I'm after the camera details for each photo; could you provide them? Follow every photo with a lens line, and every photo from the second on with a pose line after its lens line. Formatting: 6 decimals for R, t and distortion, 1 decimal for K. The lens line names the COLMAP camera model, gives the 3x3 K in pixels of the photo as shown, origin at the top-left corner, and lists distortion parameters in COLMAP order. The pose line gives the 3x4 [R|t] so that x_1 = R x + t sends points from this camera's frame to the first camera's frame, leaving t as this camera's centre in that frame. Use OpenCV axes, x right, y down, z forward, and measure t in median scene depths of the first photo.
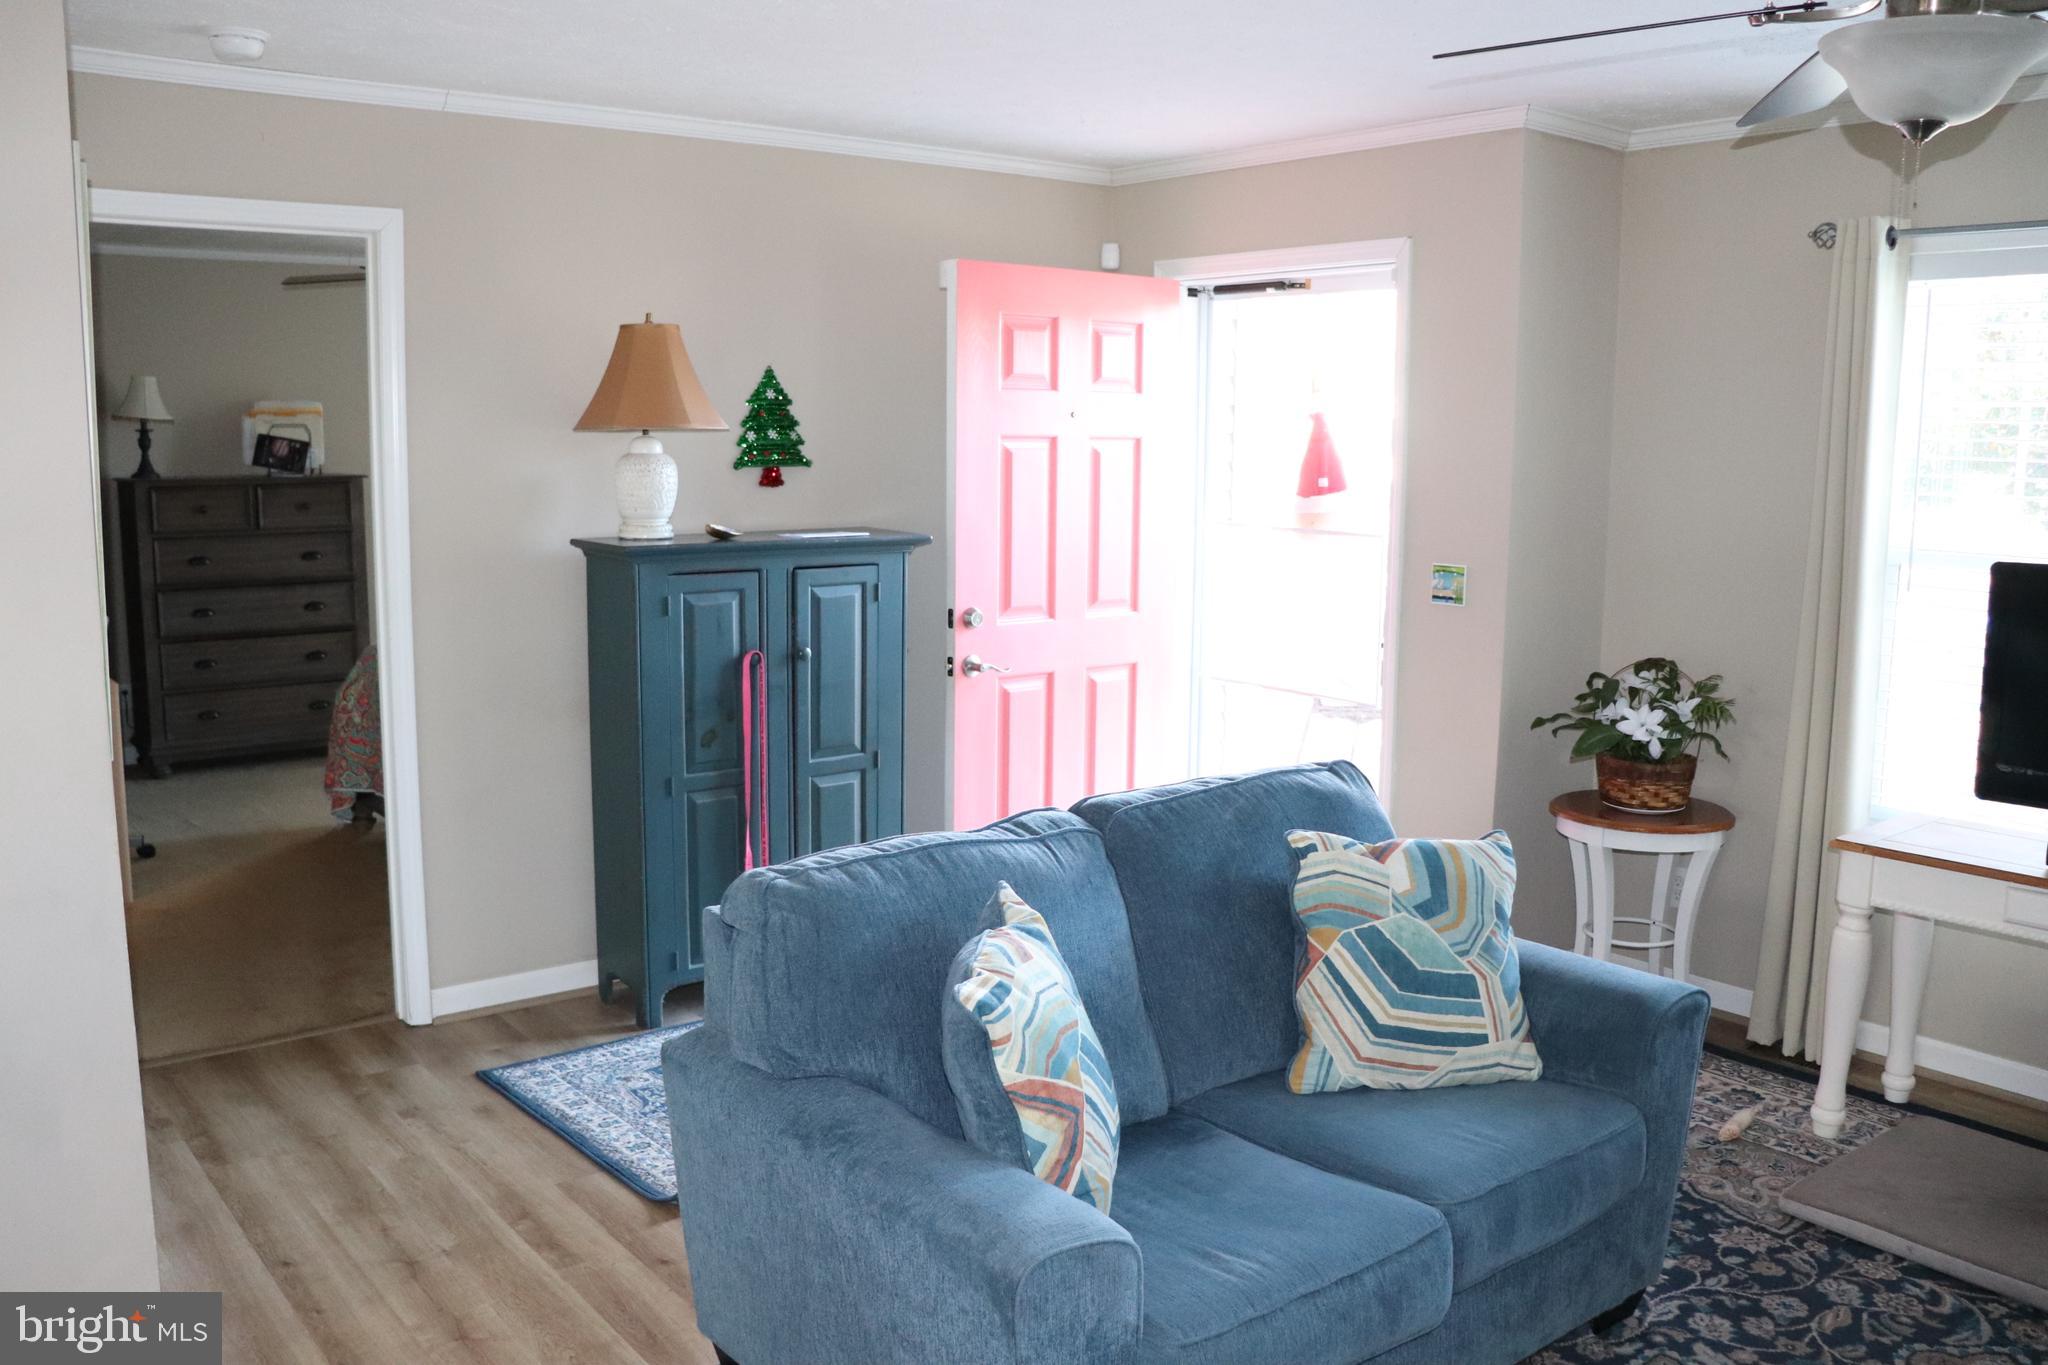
lens RADIAL K [[1694.8, 0, 1022.8], [0, 1694.8, 678.9], [0, 0, 1]] dist [-0.175541, 0.158987]
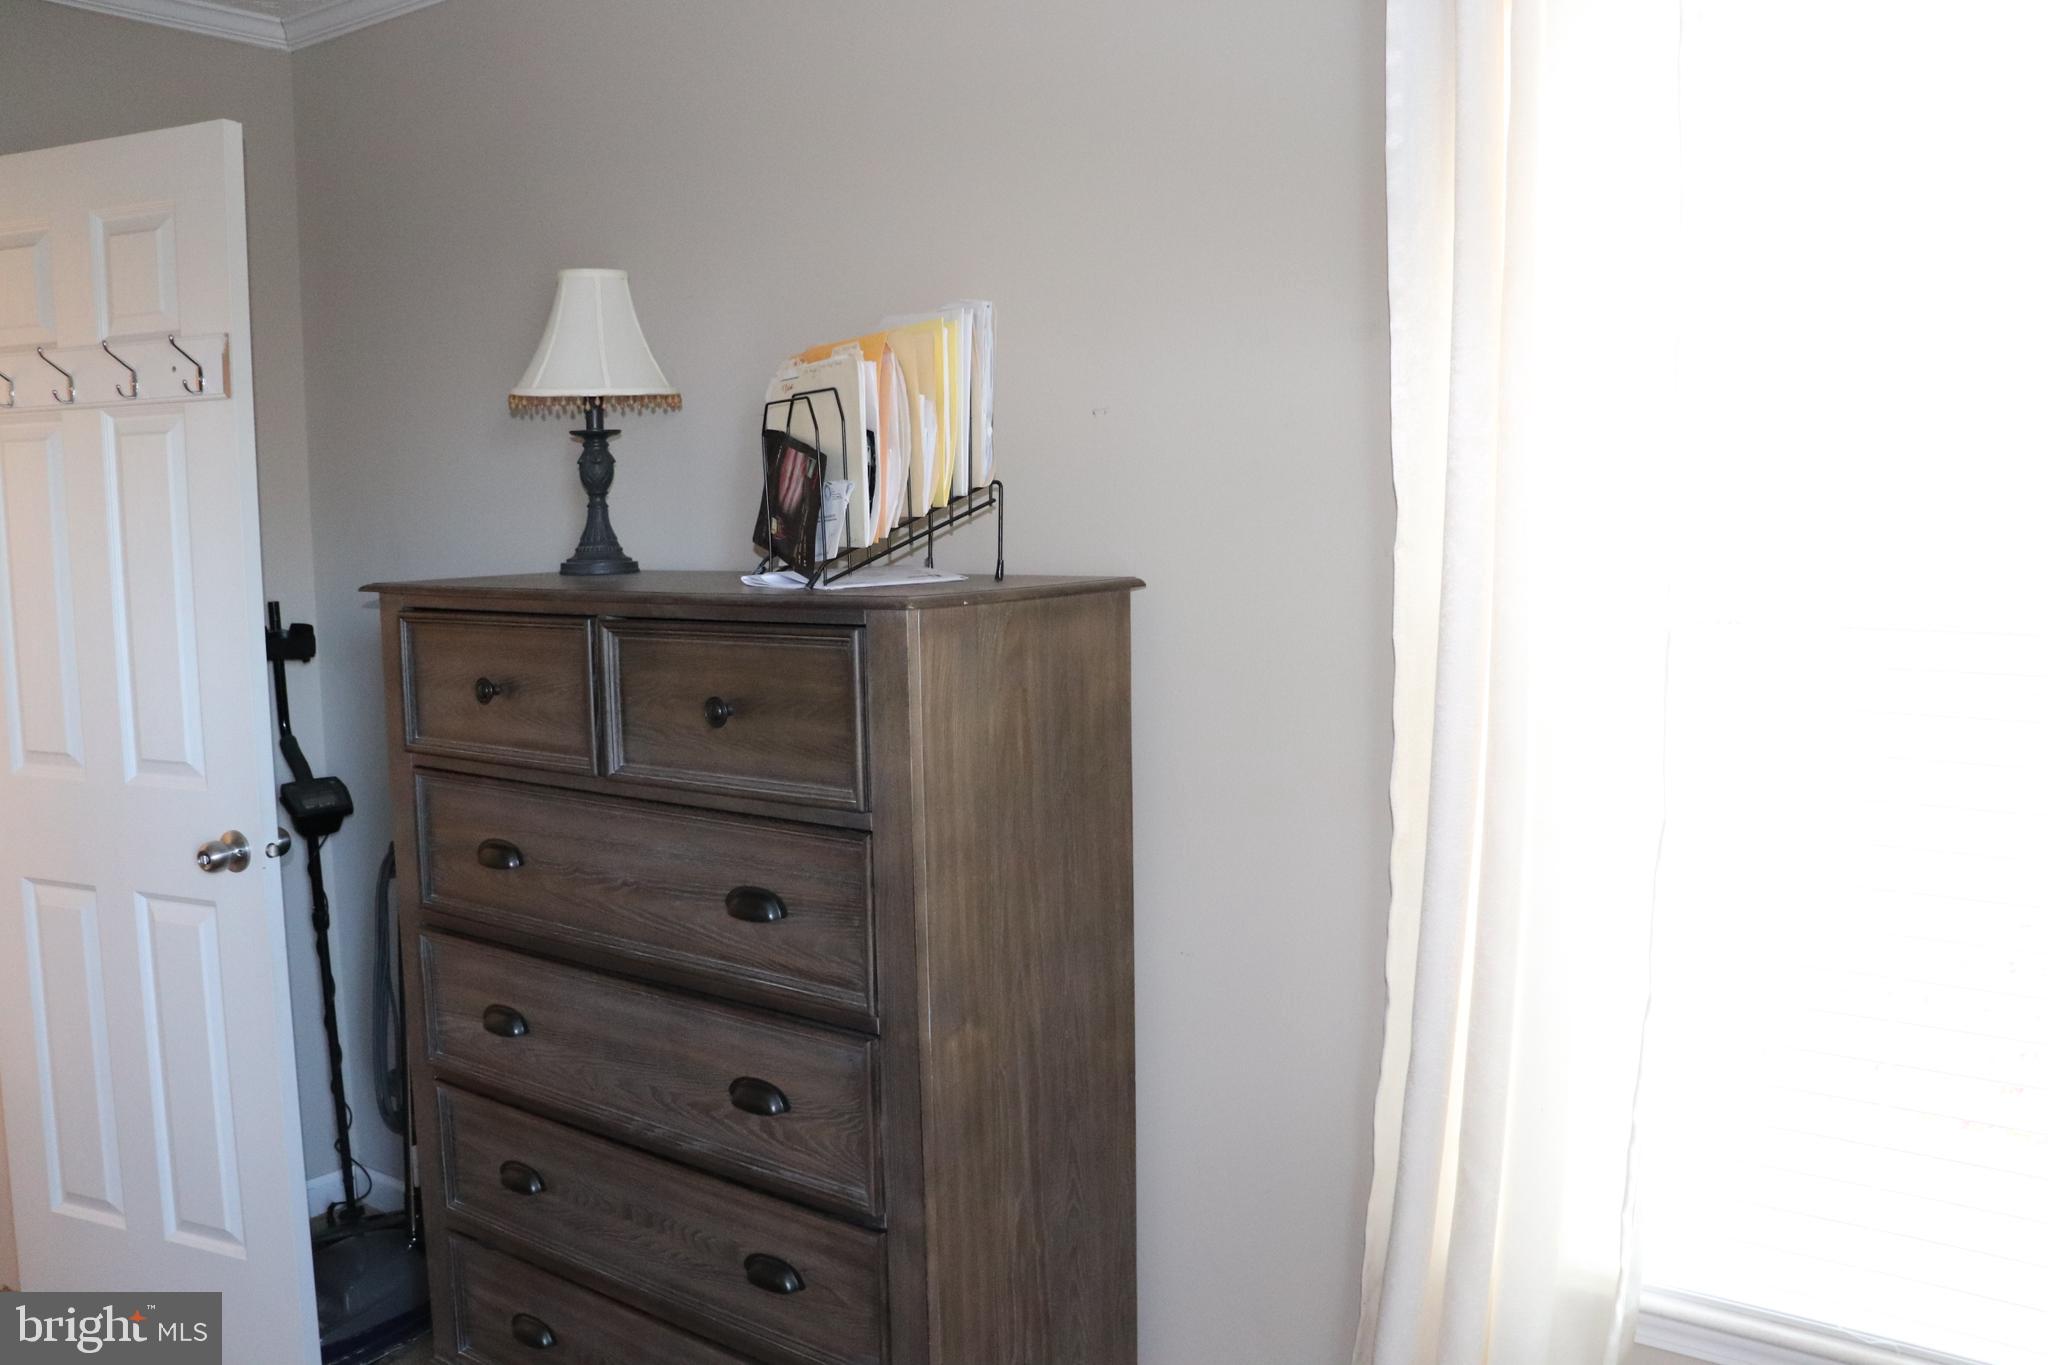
lens RADIAL K [[1694.8, 0, 1024.9], [0, 1694.8, 685.7], [0, 0, 1]] dist [-0.175541, 0.158987]
pose [[0.273233, 0.087241, -0.957984, -0.285848], [-0.127695, 0.990355, 0.053768, -0.206014], [0.953435, 0.107639, 0.281738, 1.561179]]
